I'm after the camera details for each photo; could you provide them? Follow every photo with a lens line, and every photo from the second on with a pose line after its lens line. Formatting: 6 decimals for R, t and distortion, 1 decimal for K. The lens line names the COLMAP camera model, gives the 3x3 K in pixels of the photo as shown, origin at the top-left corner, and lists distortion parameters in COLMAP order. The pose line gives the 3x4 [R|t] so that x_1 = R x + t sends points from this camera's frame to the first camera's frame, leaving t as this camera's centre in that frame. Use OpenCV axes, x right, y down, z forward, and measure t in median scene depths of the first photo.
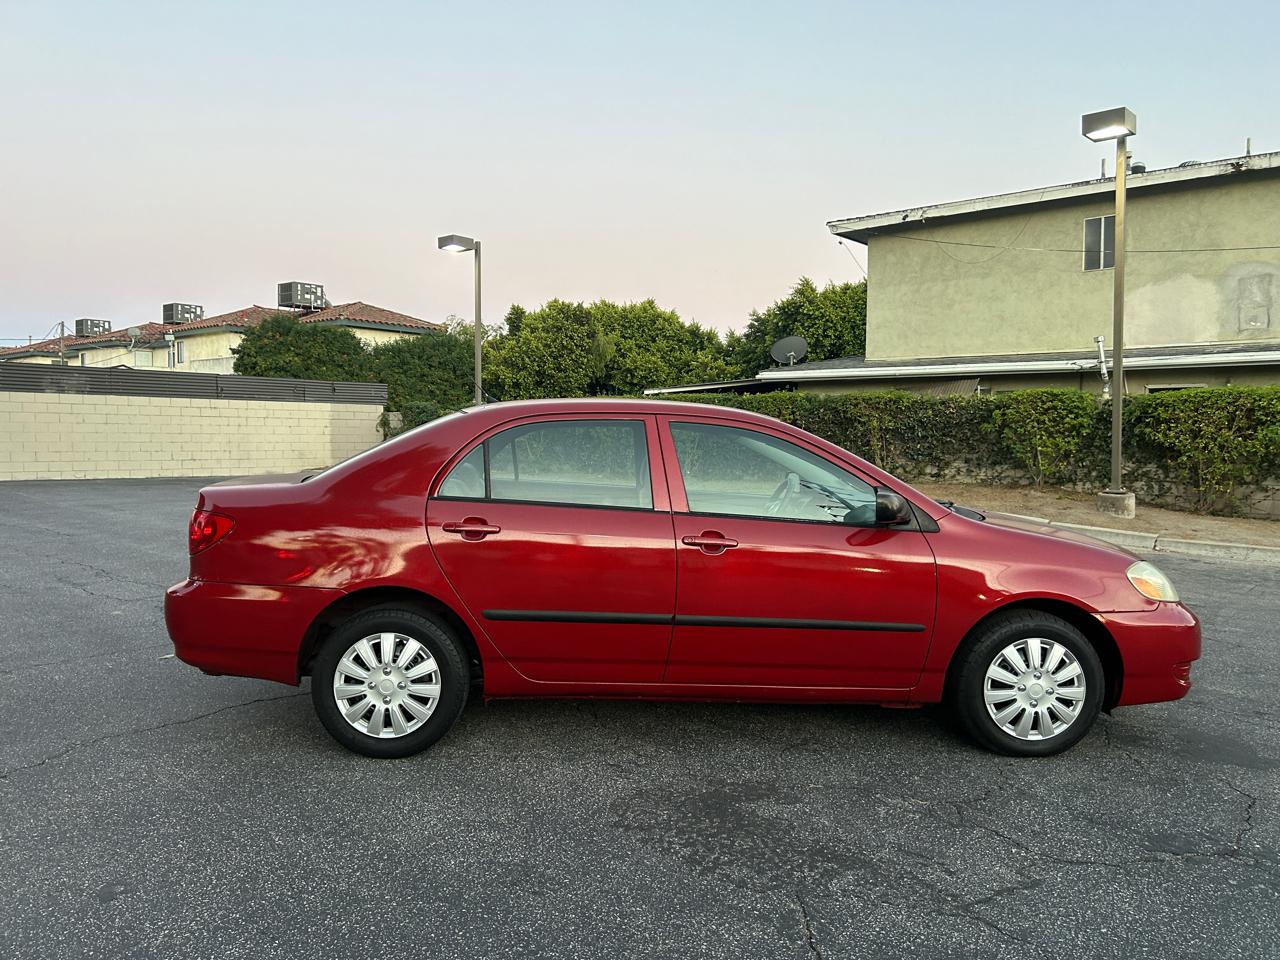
lens RADIAL K [[959.0, 0, 636.4], [0, 959.0, 475.1], [0, 0, 1]] dist [0.059876, -0.065968]
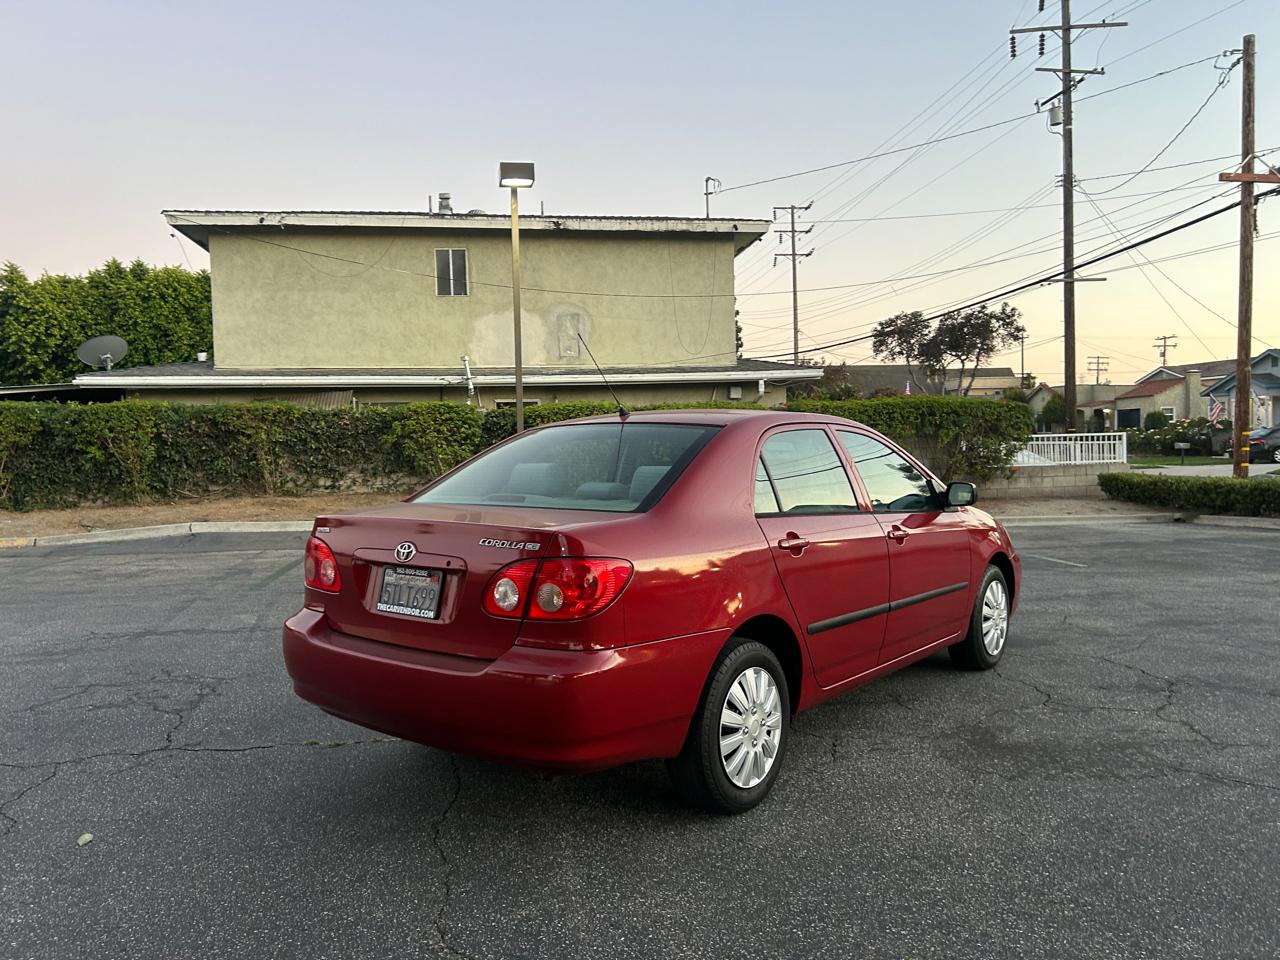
lens RADIAL K [[959.0, 0, 635.1], [0, 959.0, 475.5], [0, 0, 1]] dist [0.059876, -0.065968]
pose [[0.653149, -0.049883, 0.755585, -0.218900], [0.058399, 0.998174, 0.015418, -0.008208], [-0.754974, 0.034055, 0.654869, 0.105631]]
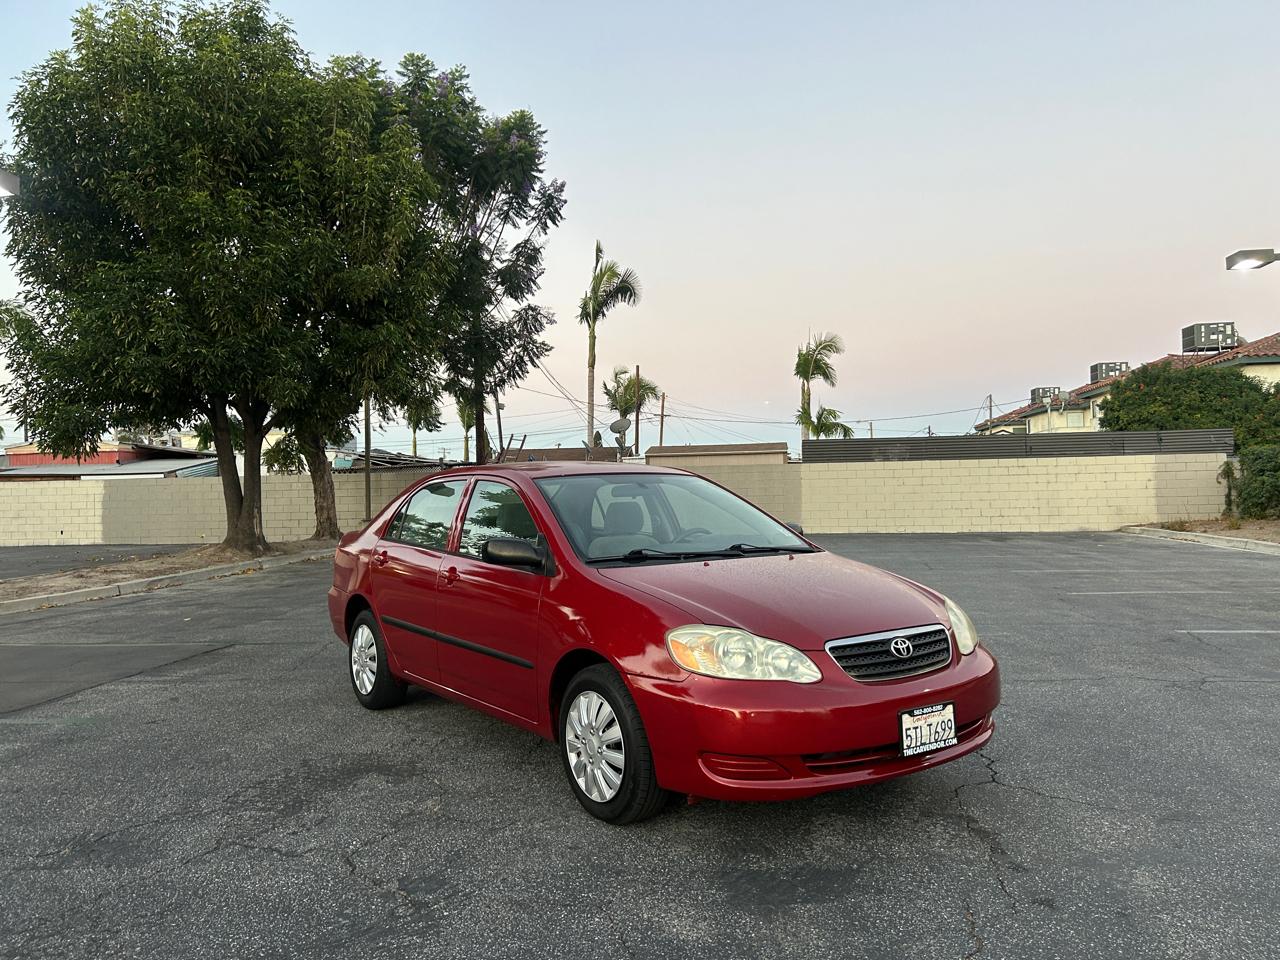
lens RADIAL K [[959.0, 0, 637.0], [0, 959.0, 472.3], [0, 0, 1]] dist [0.059876, -0.065968]
pose [[0.541828, -0.042981, -0.839389, 0.280791], [-0.009602, 0.998310, -0.057317, 0.000933], [0.840434, 0.039116, 0.540500, 0.113966]]
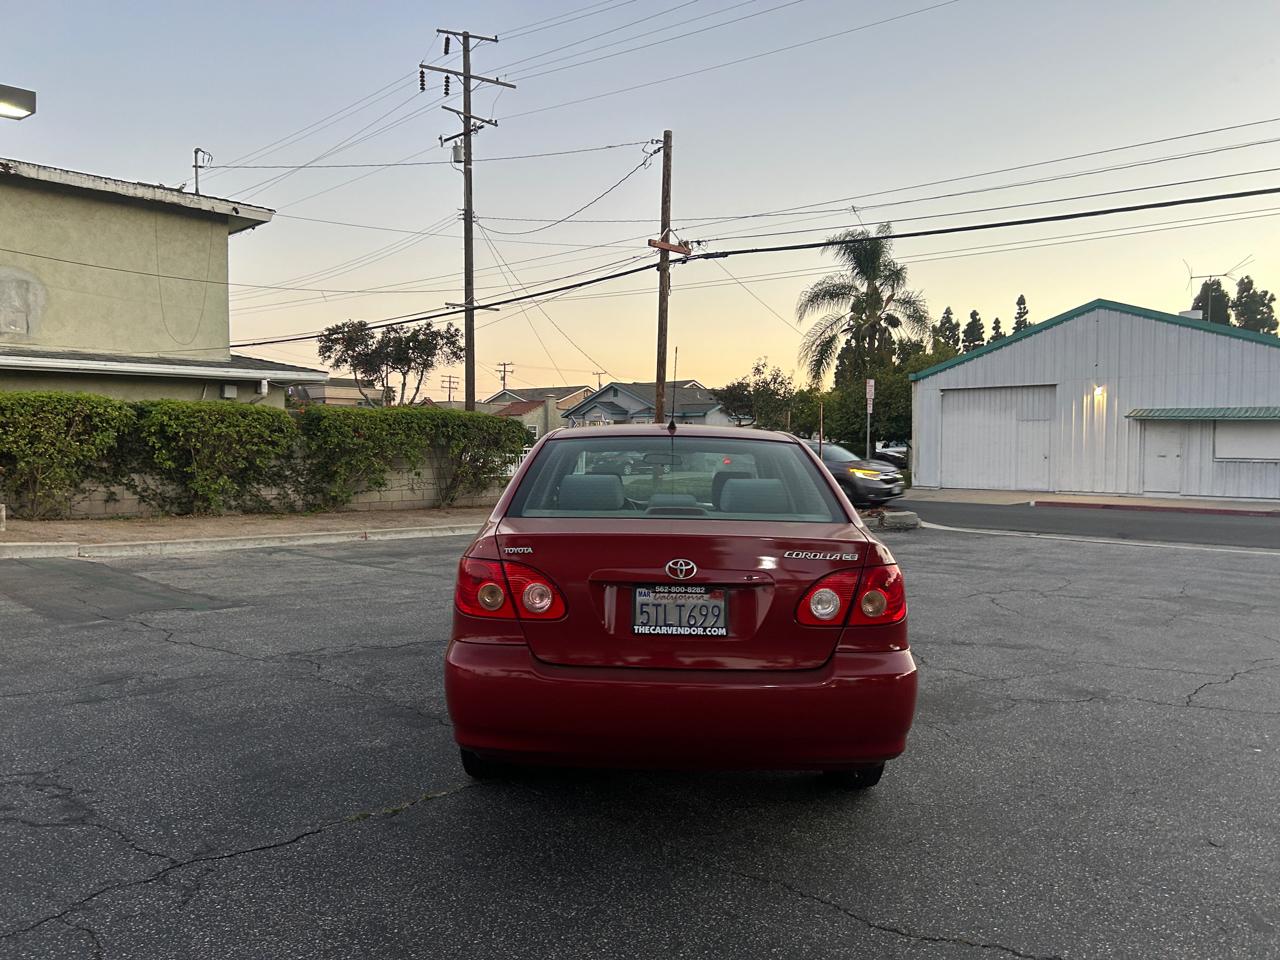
lens RADIAL K [[959.0, 0, 633.4], [0, 959.0, 473.0], [0, 0, 1]] dist [0.059876, -0.065968]
pose [[0.058890, -0.037954, 0.997543, -0.282954], [0.033853, 0.998778, 0.036002, -0.017310], [-0.997690, 0.031650, 0.060103, 0.259097]]
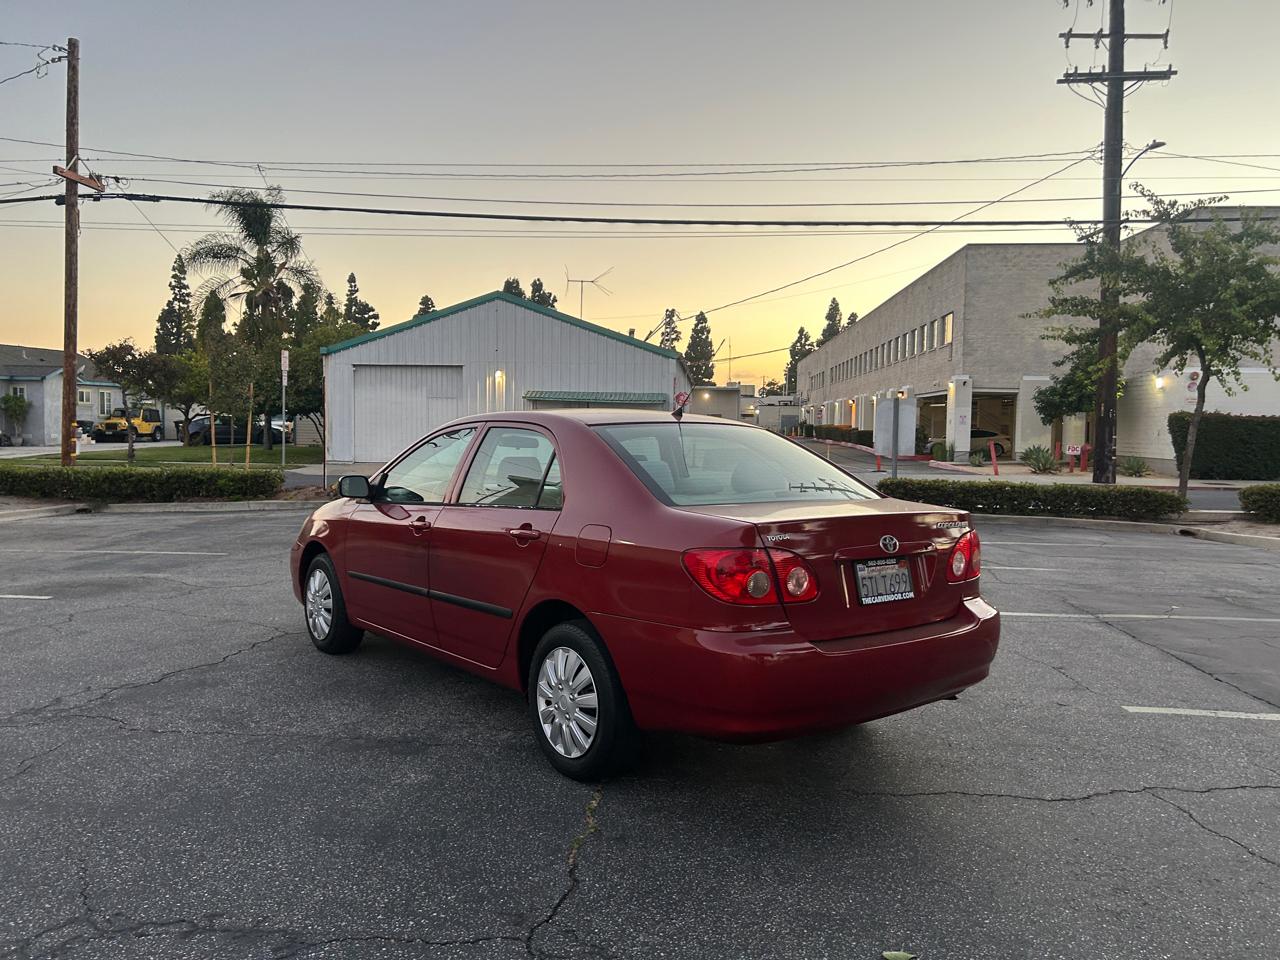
lens RADIAL K [[959.0, 0, 636.1], [0, 959.0, 470.5], [0, 0, 1]] dist [0.059876, -0.065968]
pose [[-0.581287, -0.056304, 0.811748, -0.239799], [0.012078, 0.996896, 0.077795, -0.024805], [-0.813609, 0.055026, -0.578803, 0.420255]]
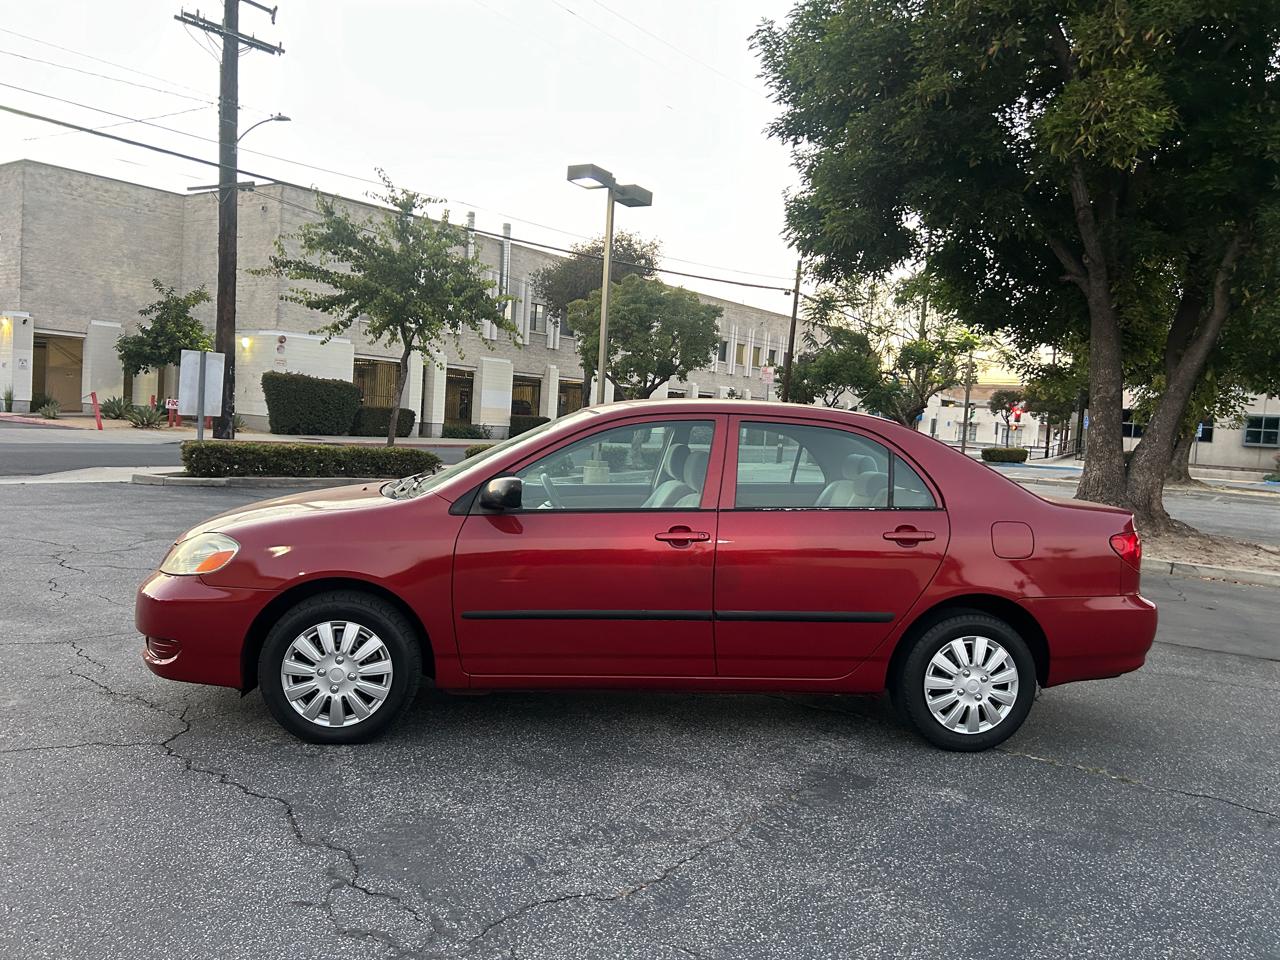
lens RADIAL K [[959.0, 0, 639.6], [0, 959.0, 470.8], [0, 0, 1]] dist [0.059876, -0.065968]
pose [[-0.994397, -0.066621, -0.082073, 0.041956], [-0.074427, 0.992591, 0.096037, -0.025080], [0.075066, 0.101607, -0.991988, 0.533013]]
